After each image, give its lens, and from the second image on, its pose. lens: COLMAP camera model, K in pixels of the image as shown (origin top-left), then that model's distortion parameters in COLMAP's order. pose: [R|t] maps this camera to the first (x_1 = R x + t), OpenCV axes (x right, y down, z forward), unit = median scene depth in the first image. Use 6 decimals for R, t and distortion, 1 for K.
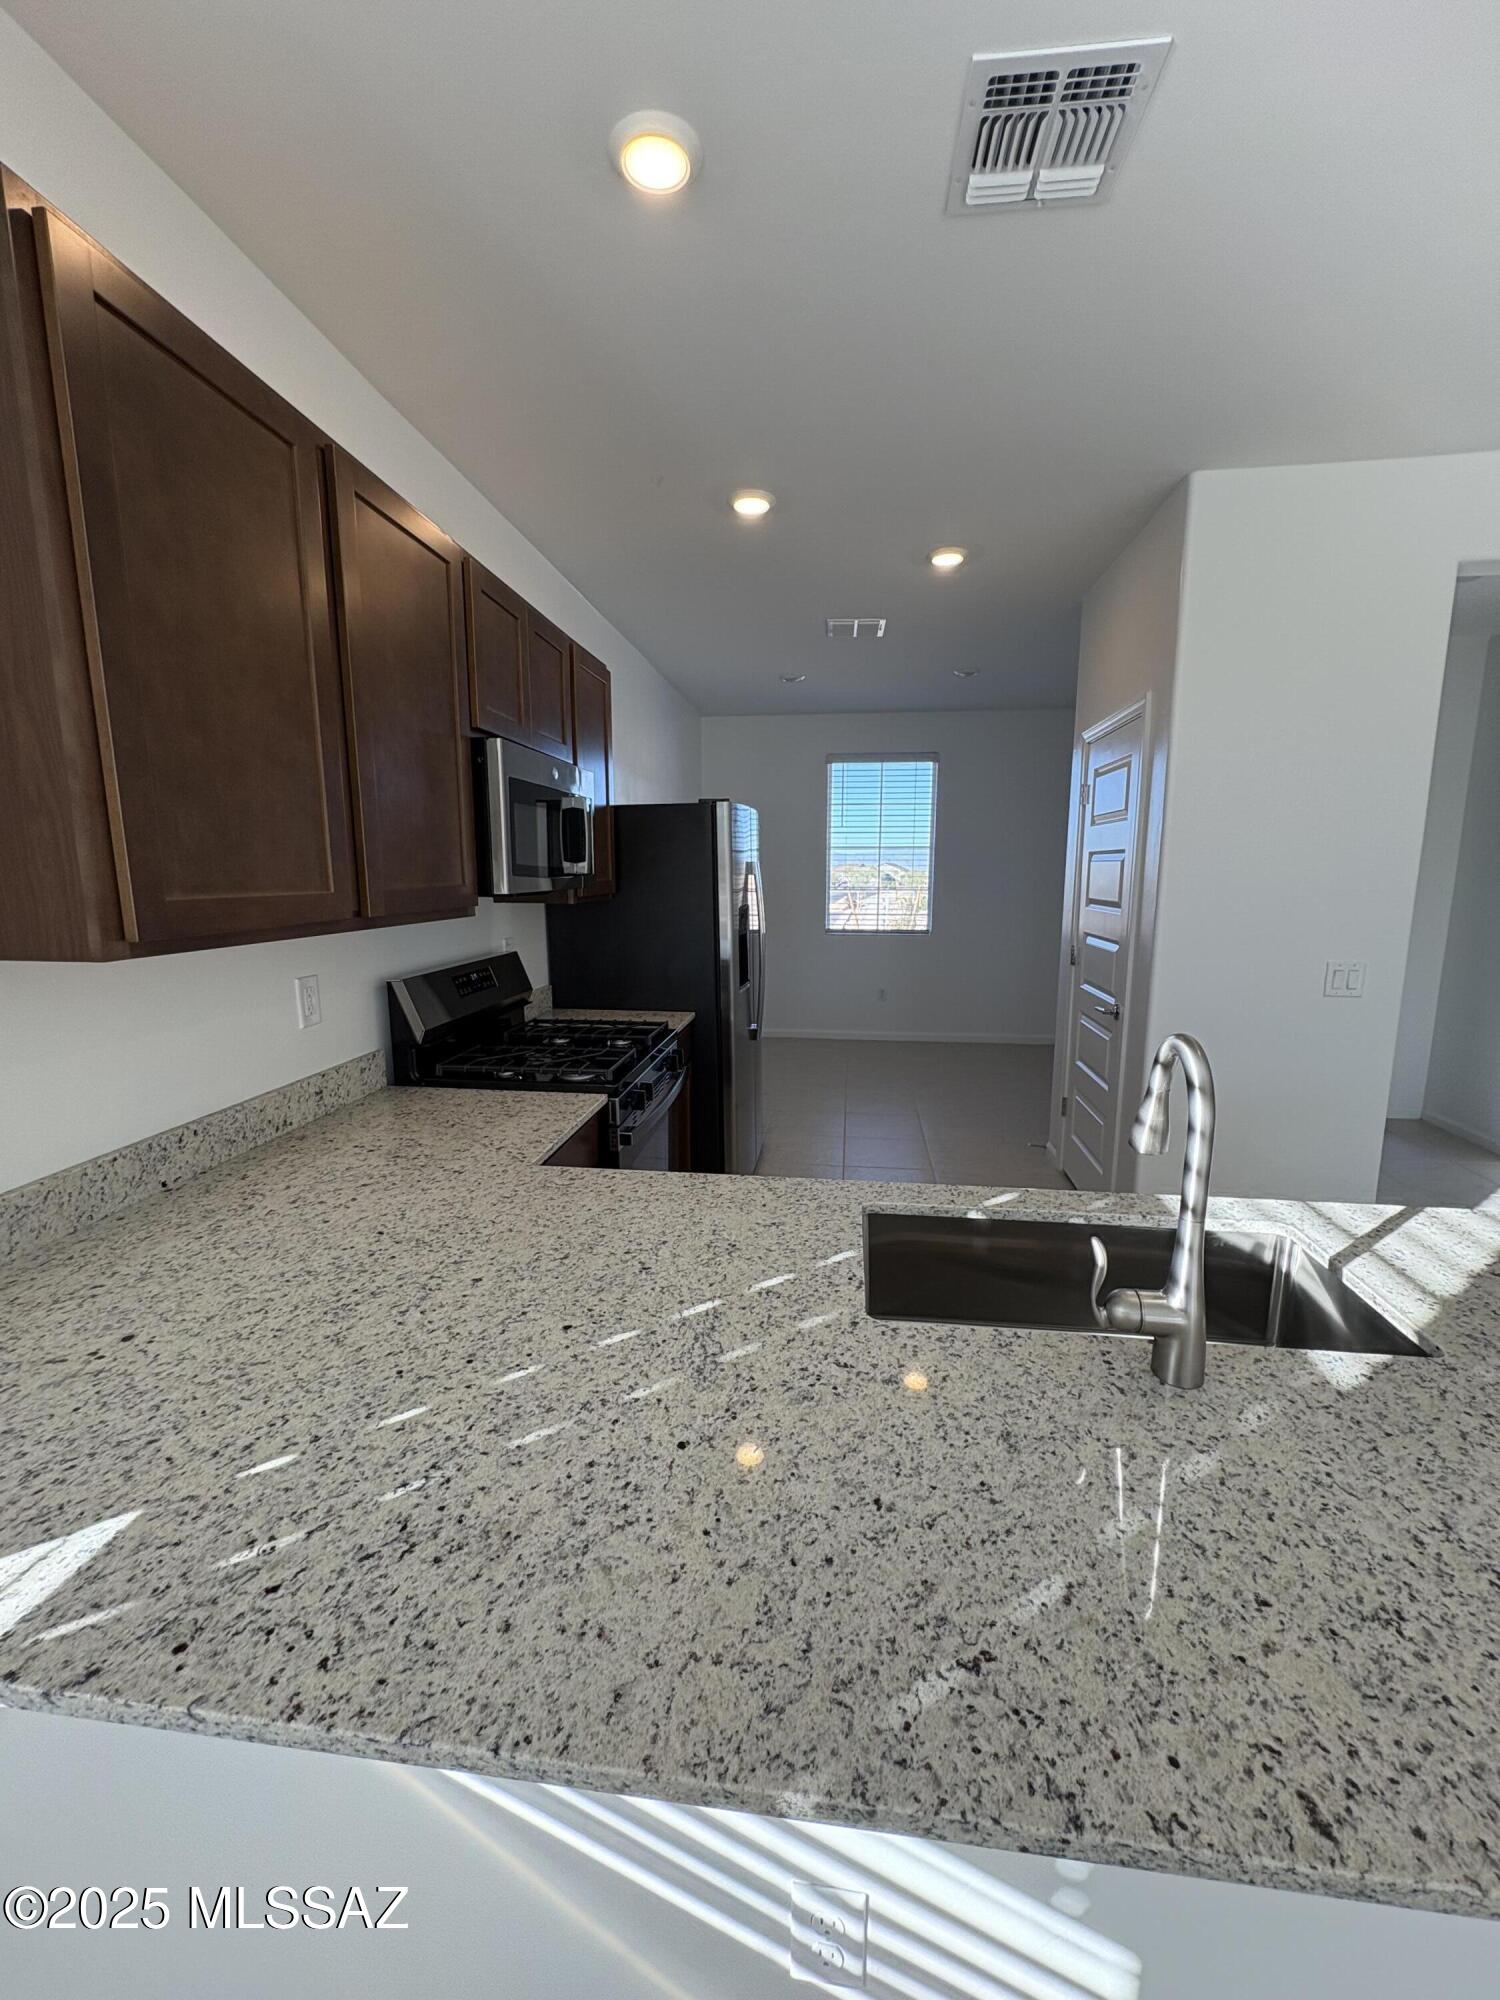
lens RADIAL K [[789.8, 0, 767.7], [0, 789.8, 999.1], [0, 0, 1]] dist [0.000909, 0.000144]
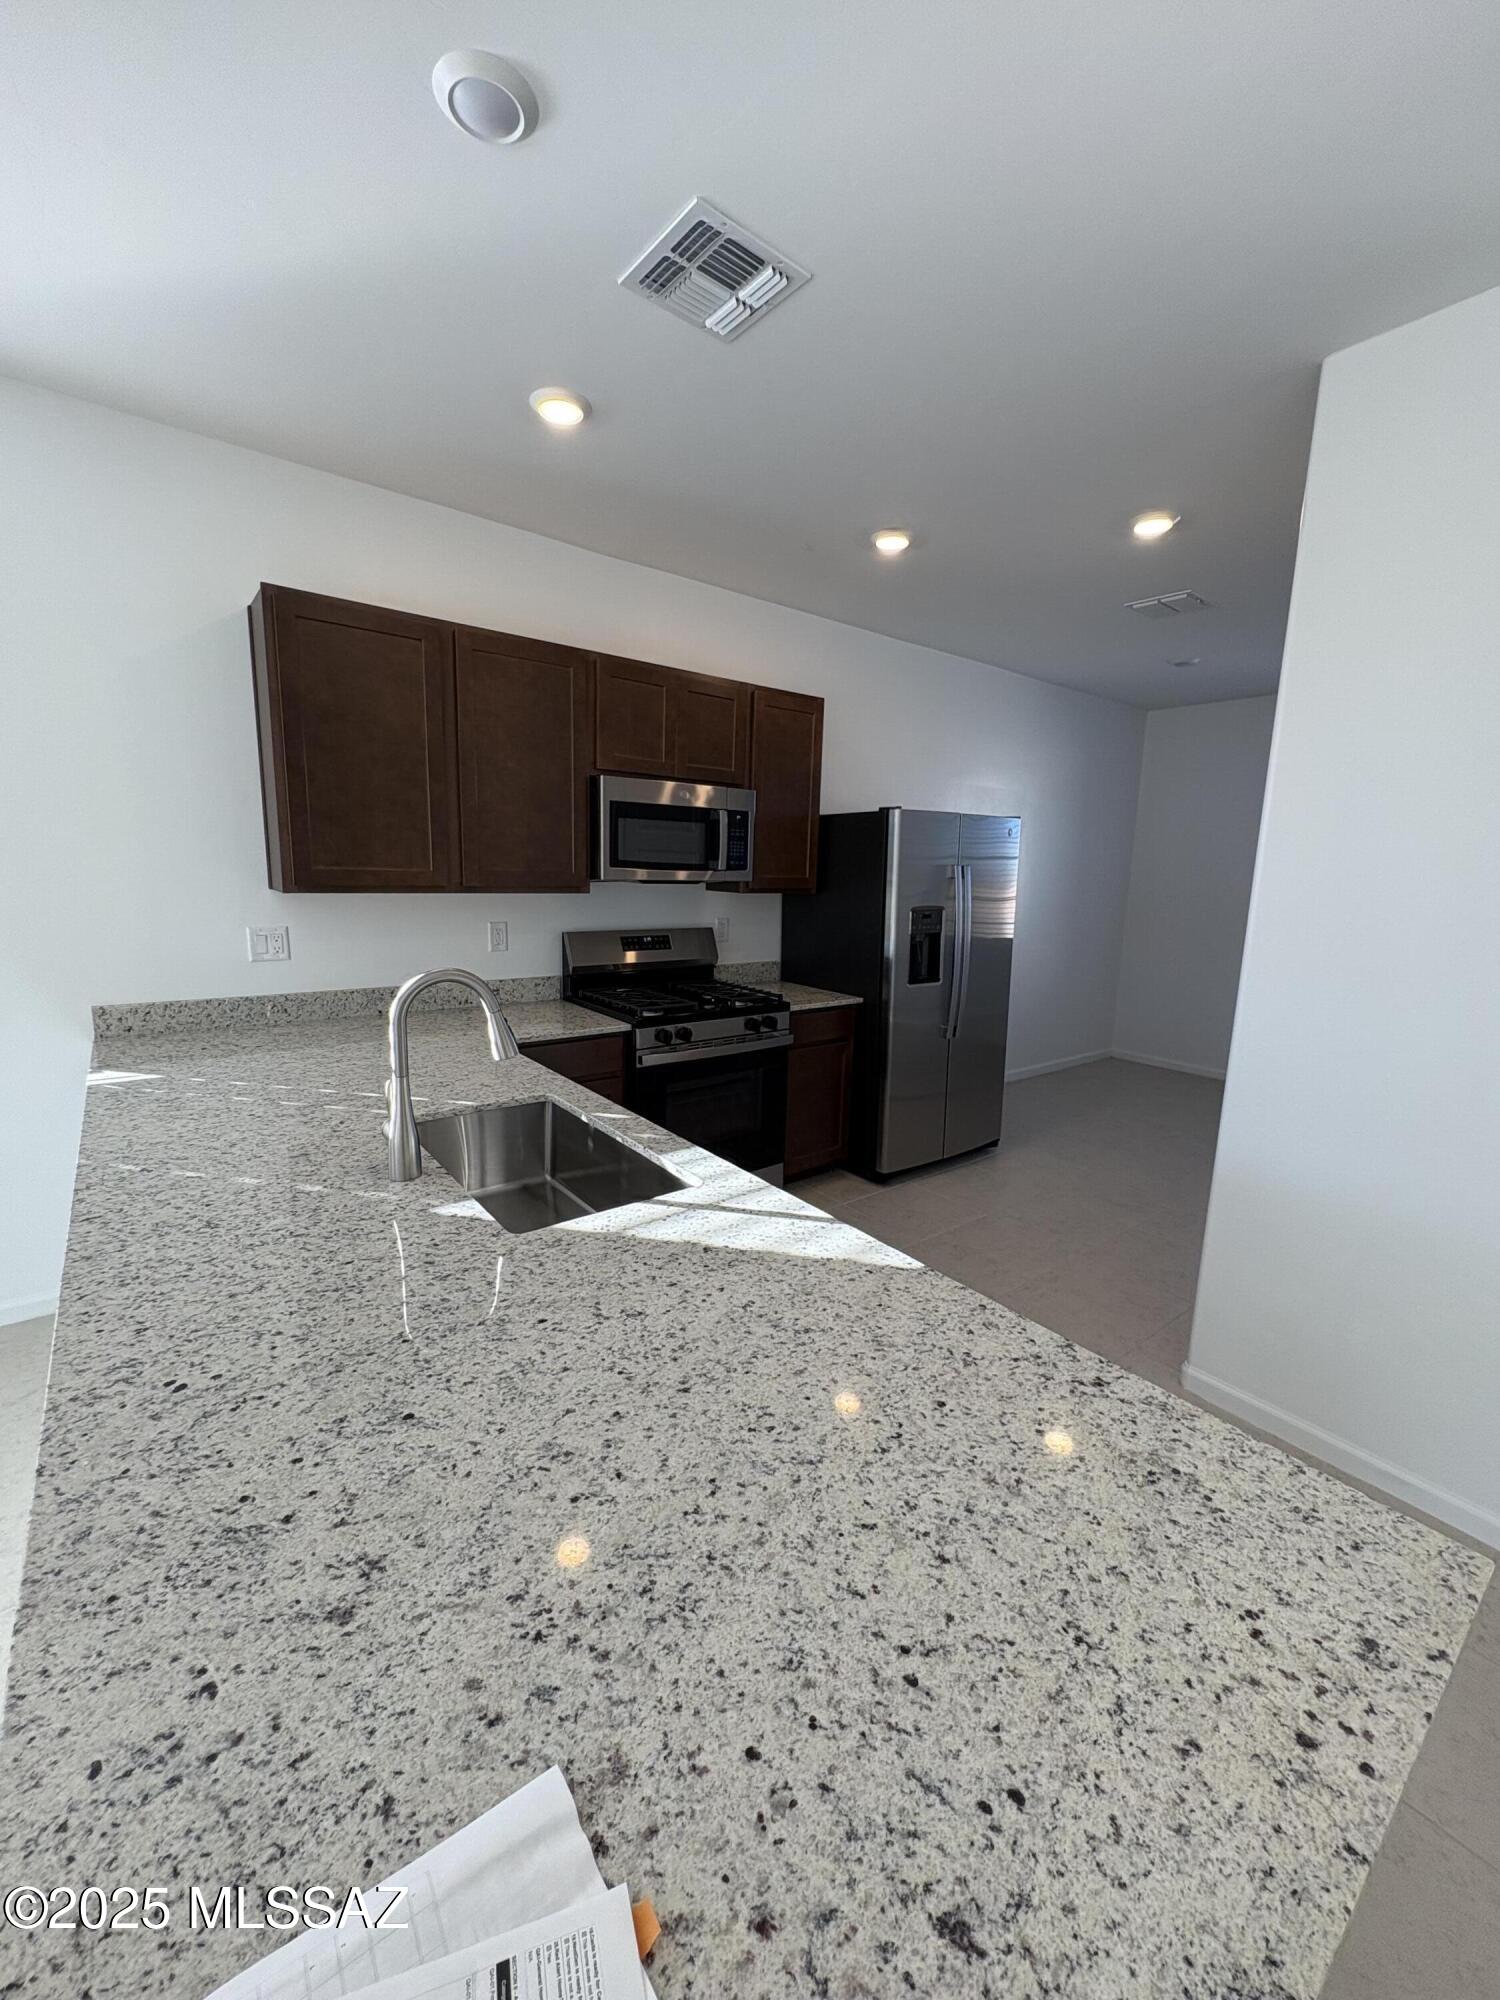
lens RADIAL K [[789.8, 0, 744.8], [0, 789.8, 996.2], [0, 0, 1]] dist [0.000909, 0.000144]
pose [[0.704640, 0.136083, -0.696393, 1.950317], [-0.143267, 0.988510, 0.048202, -0.055369], [0.694951, 0.065805, 0.716040, 0.295718]]
